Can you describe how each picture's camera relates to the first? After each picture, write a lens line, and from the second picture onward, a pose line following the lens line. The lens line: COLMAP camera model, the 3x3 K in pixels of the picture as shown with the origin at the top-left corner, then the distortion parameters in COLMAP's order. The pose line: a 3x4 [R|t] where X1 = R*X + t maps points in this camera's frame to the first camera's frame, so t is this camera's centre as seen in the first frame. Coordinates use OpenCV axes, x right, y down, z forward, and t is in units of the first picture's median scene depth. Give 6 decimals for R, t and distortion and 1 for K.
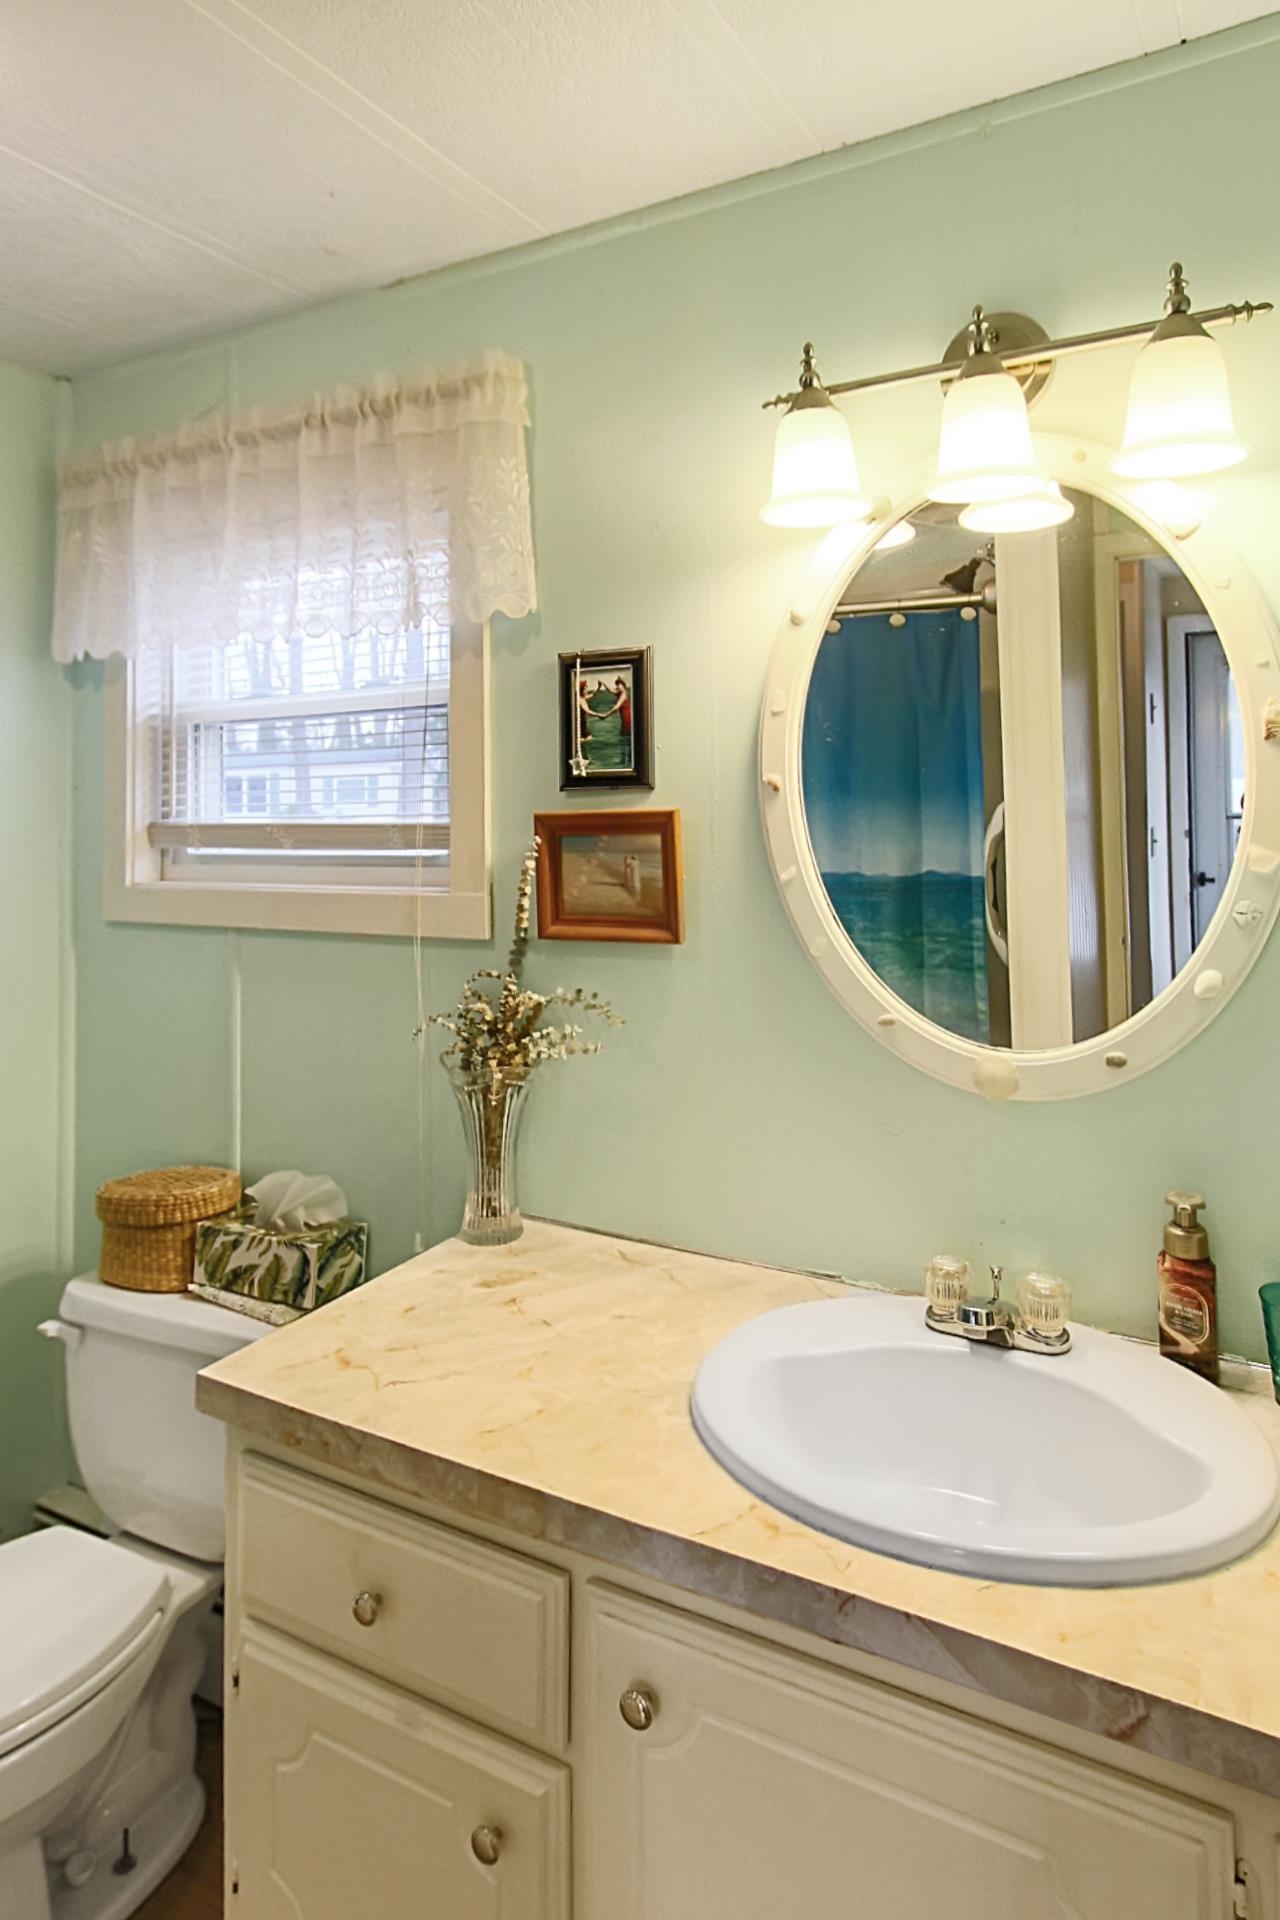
lens RADIAL K [[1064.7, 0, 643.6], [0, 1064.7, 1047.9], [0, 0, 1]] dist [-0.000120, 0.000533]
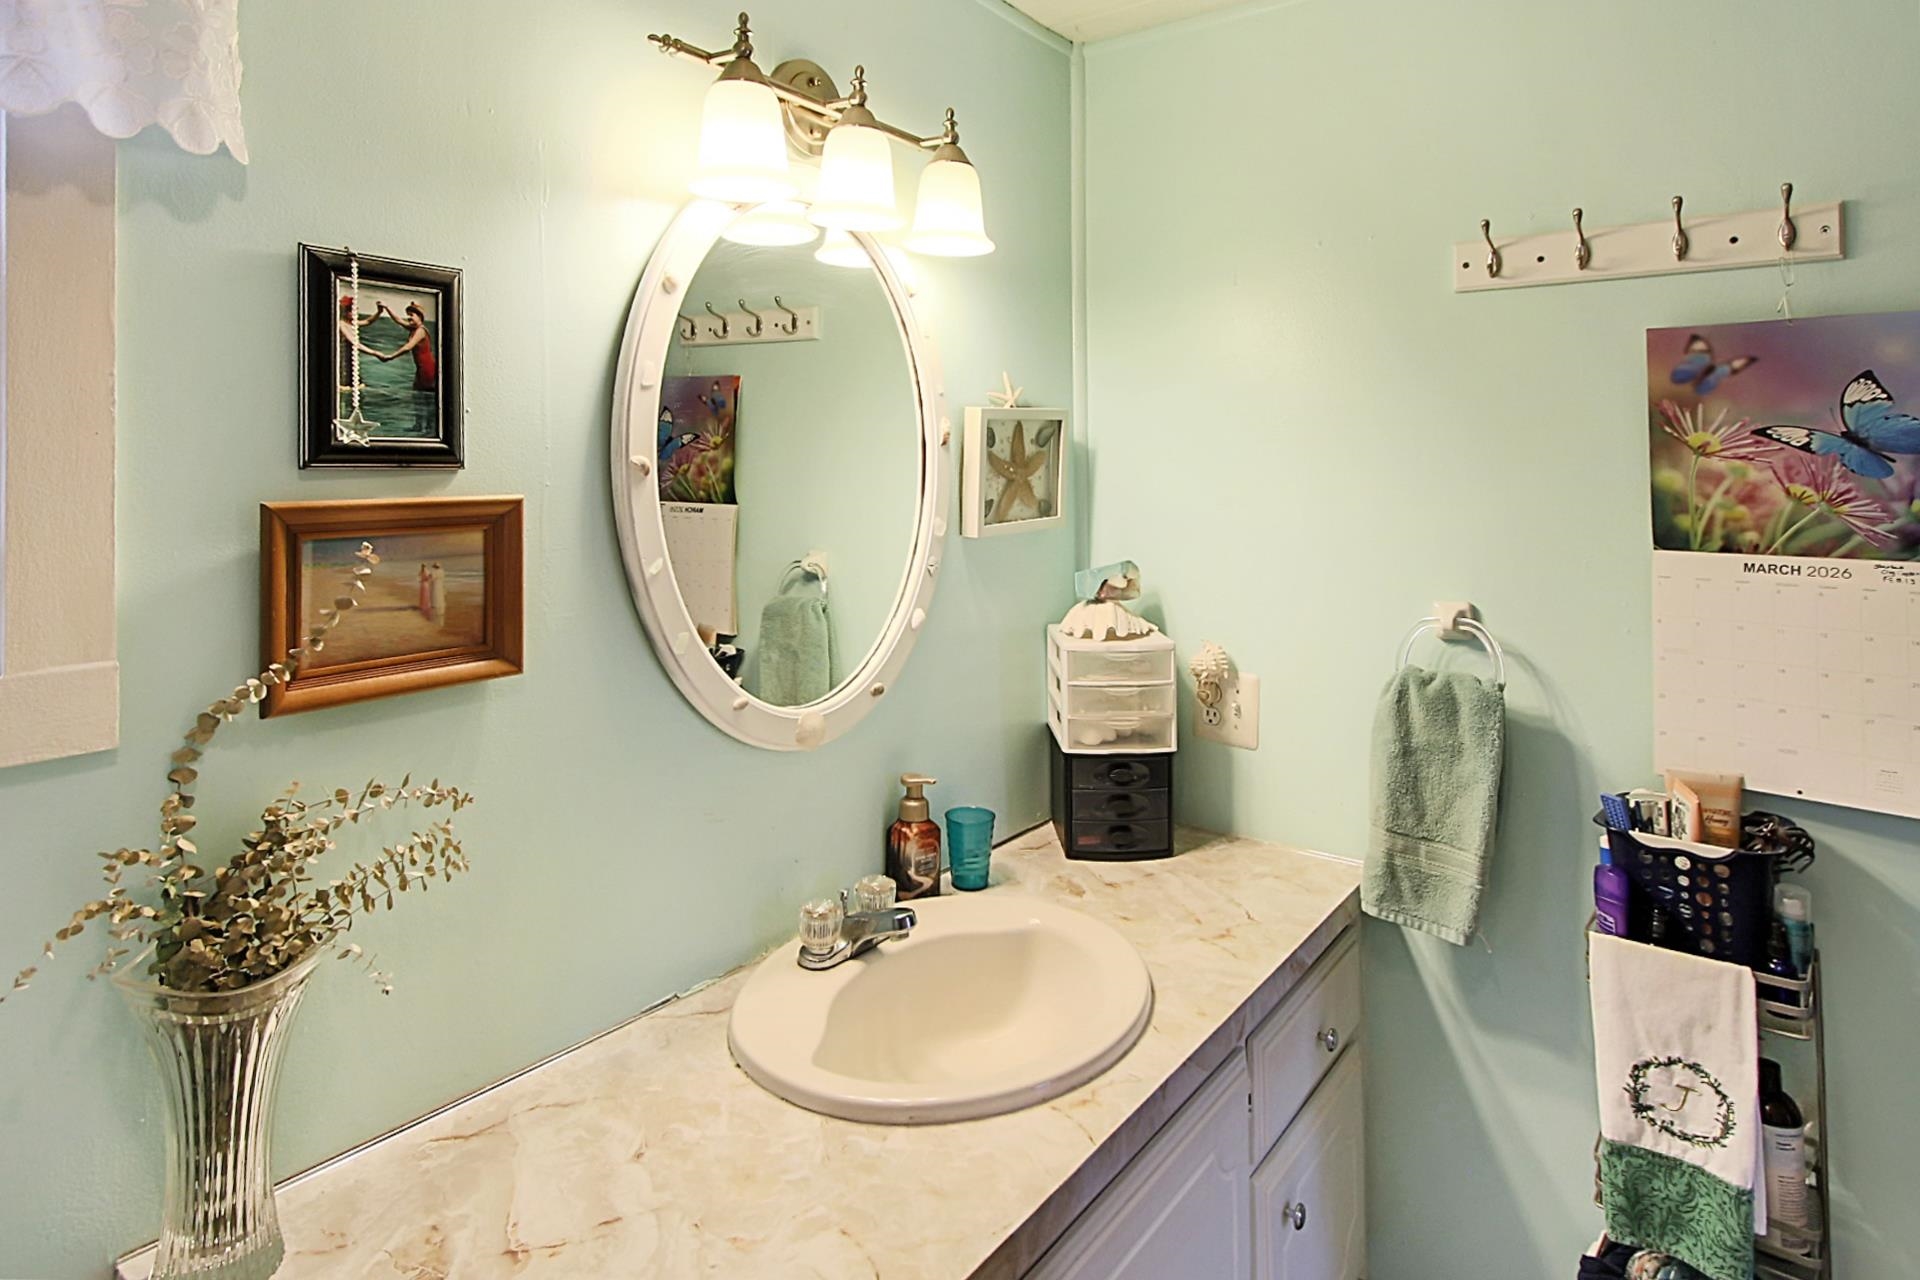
lens RADIAL K [[1064.7, 0, 957.1], [0, 1064.7, 696.8], [0, 0, 1]] dist [-0.000120, 0.000533]
pose [[0.158279, -0.194894, 0.967969, -0.657649], [0.209565, 0.964623, 0.159952, -0.139567], [-0.964899, 0.177536, 0.193523, 0.566918]]
